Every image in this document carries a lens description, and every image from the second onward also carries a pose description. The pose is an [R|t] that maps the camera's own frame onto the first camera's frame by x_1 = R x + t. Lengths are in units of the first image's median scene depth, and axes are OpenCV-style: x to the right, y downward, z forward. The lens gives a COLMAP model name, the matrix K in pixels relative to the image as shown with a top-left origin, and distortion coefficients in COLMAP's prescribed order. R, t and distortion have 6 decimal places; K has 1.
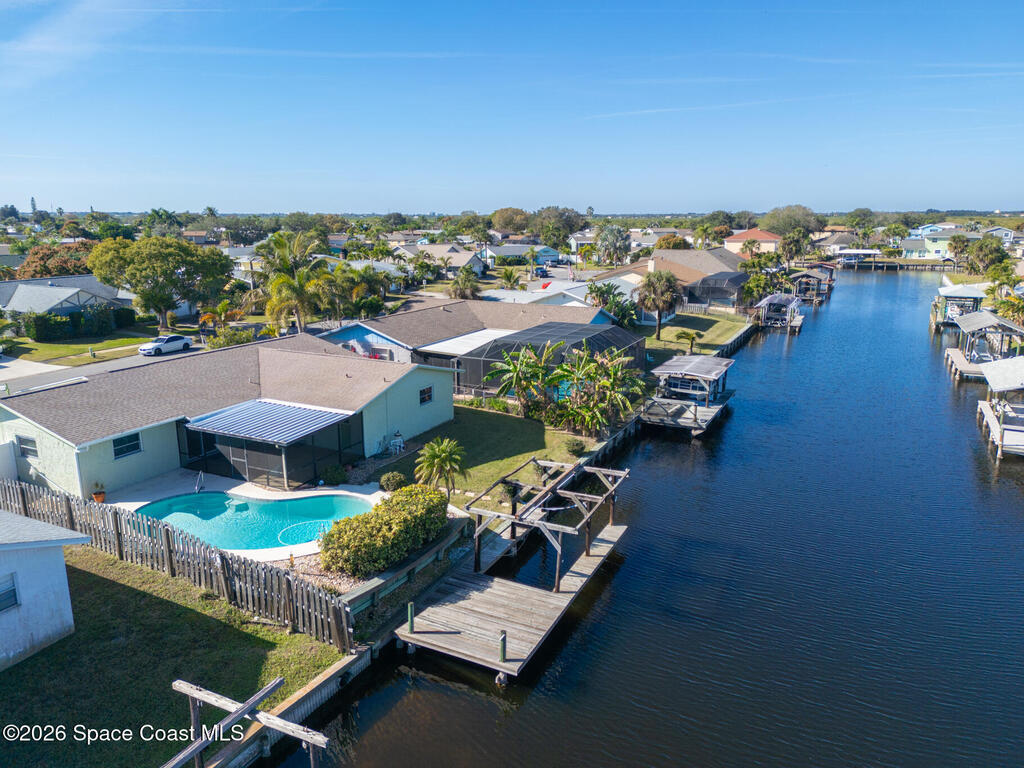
lens RADIAL K [[722.8, 0, 514.9], [0, 722.8, 369.9], [0, 0, 1]] dist [0.109453, -0.143299]
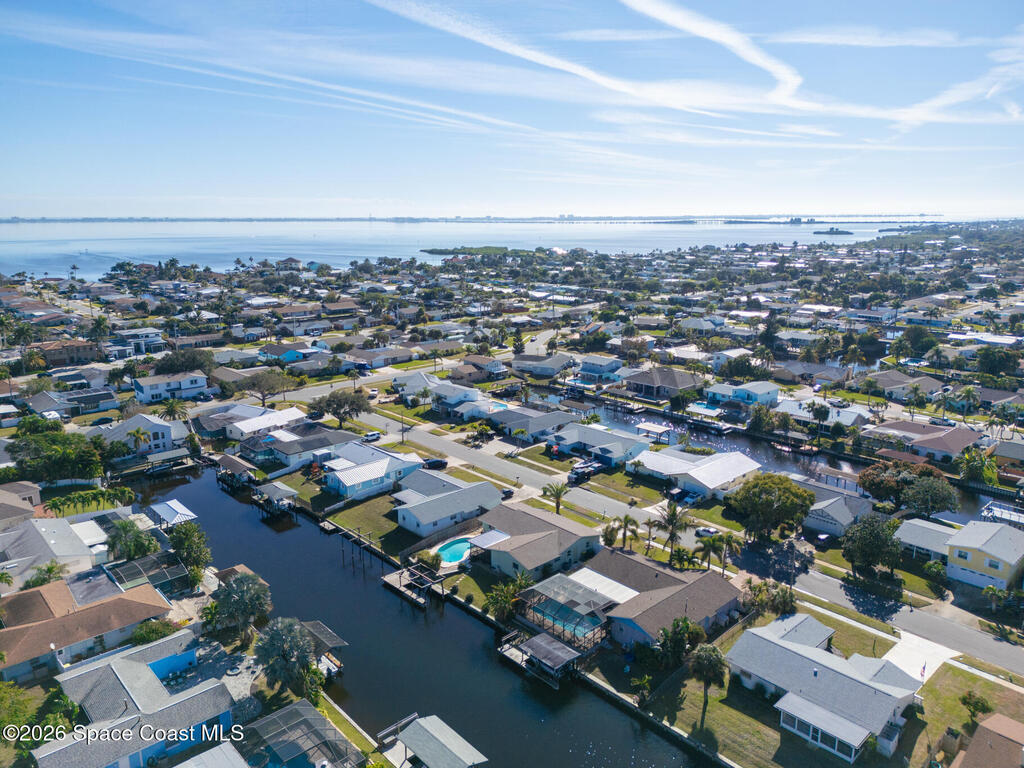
lens RADIAL K [[722.8, 0, 514.9], [0, 722.8, 369.9], [0, 0, 1]] dist [0.109453, -0.143299]
pose [[-0.356922, 0.195702, -0.913404, 2.908736], [-0.188138, 0.942711, 0.275498, -1.841548], [0.914992, 0.270178, -0.299655, 2.114656]]
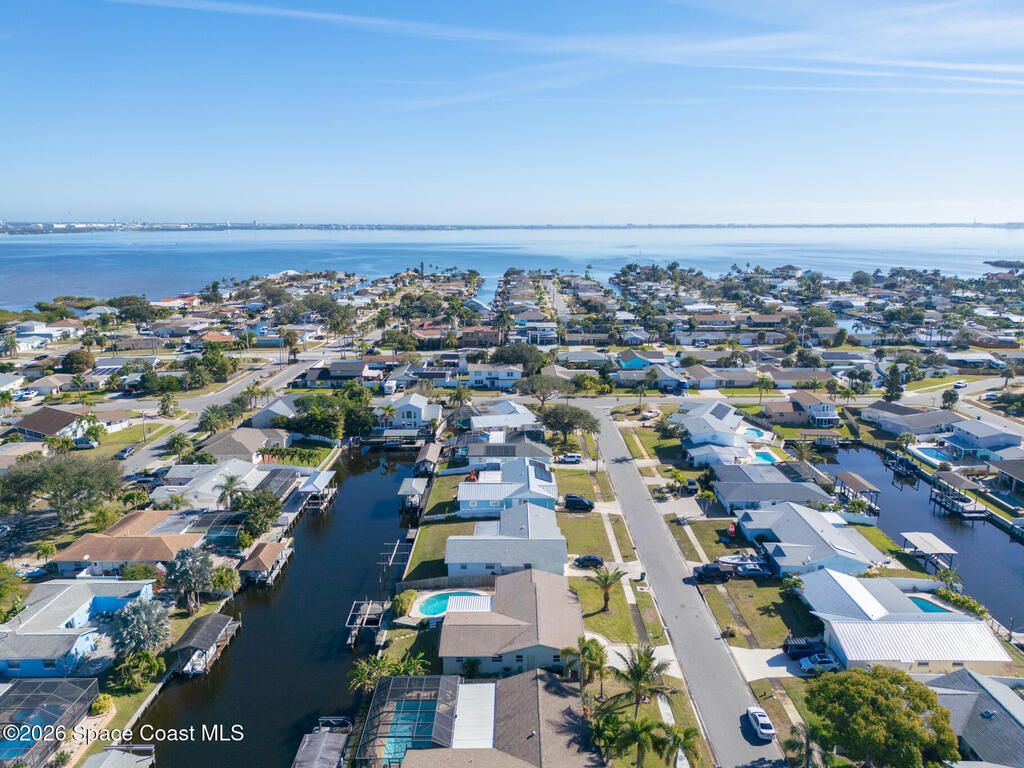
lens RADIAL K [[722.8, 0, 514.9], [0, 722.8, 369.9], [0, 0, 1]] dist [0.109453, -0.143299]
pose [[-0.897675, 0.087211, -0.431943, 0.753394], [-0.091026, 0.922380, 0.375405, -2.081770], [0.431155, 0.376309, -0.820059, 3.400582]]
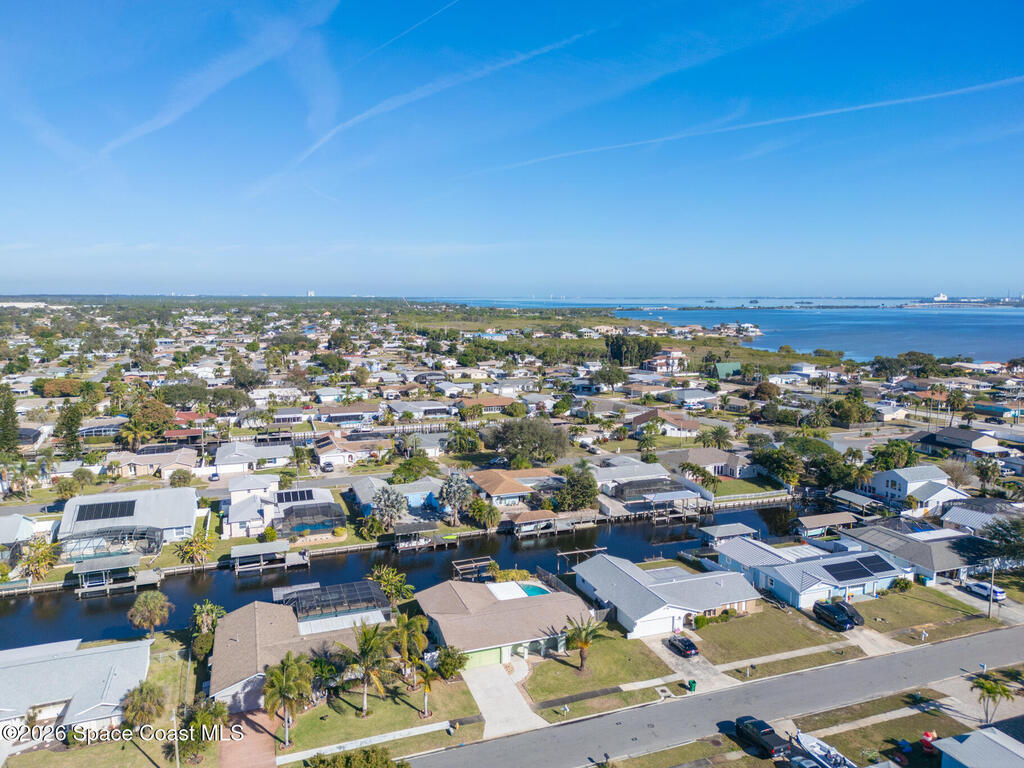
lens RADIAL K [[722.8, 0, 514.9], [0, 722.8, 369.9], [0, 0, 1]] dist [0.109453, -0.143299]
pose [[-0.723084, -0.071837, 0.687014, -2.531621], [0.139291, 0.958983, 0.246880, -1.660774], [-0.676570, 0.274210, -0.683419, 3.006166]]
